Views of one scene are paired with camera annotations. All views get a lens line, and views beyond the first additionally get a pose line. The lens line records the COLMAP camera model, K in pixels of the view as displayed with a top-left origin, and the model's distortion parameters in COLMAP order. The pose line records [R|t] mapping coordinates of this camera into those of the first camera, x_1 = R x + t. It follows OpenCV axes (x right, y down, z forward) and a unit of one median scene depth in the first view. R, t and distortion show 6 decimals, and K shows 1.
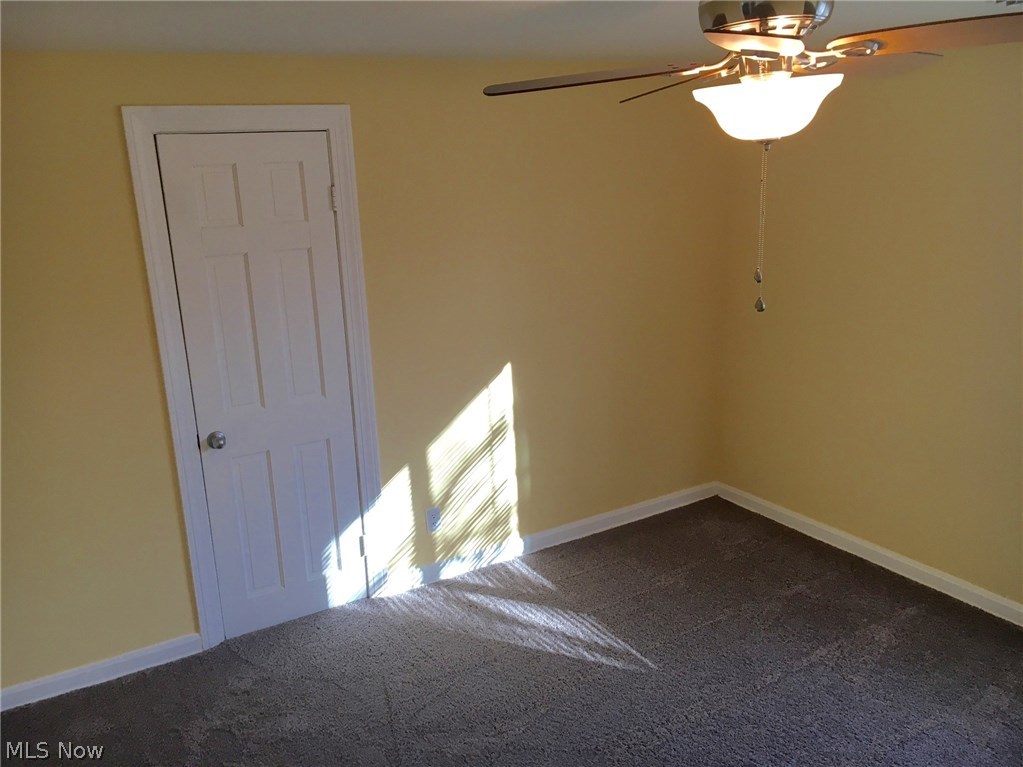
lens RADIAL K [[875.3, 0, 508.5], [0, 875.3, 388.1], [0, 0, 1]] dist [0.058503, -0.046155]
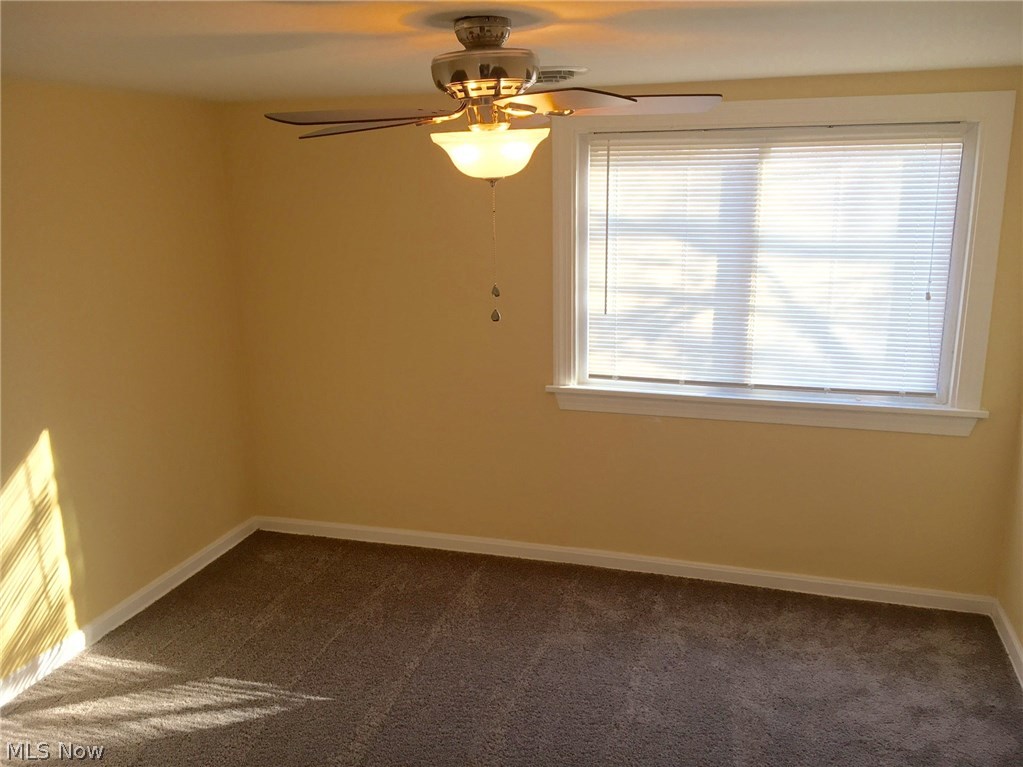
lens RADIAL K [[875.3, 0, 513.8], [0, 875.3, 384.8], [0, 0, 1]] dist [0.058503, -0.046155]
pose [[0.748257, -0.136703, 0.649172, -0.241142], [0.167782, 0.985722, 0.014183, -0.007718], [-0.641842, 0.098307, 0.760509, 0.048451]]
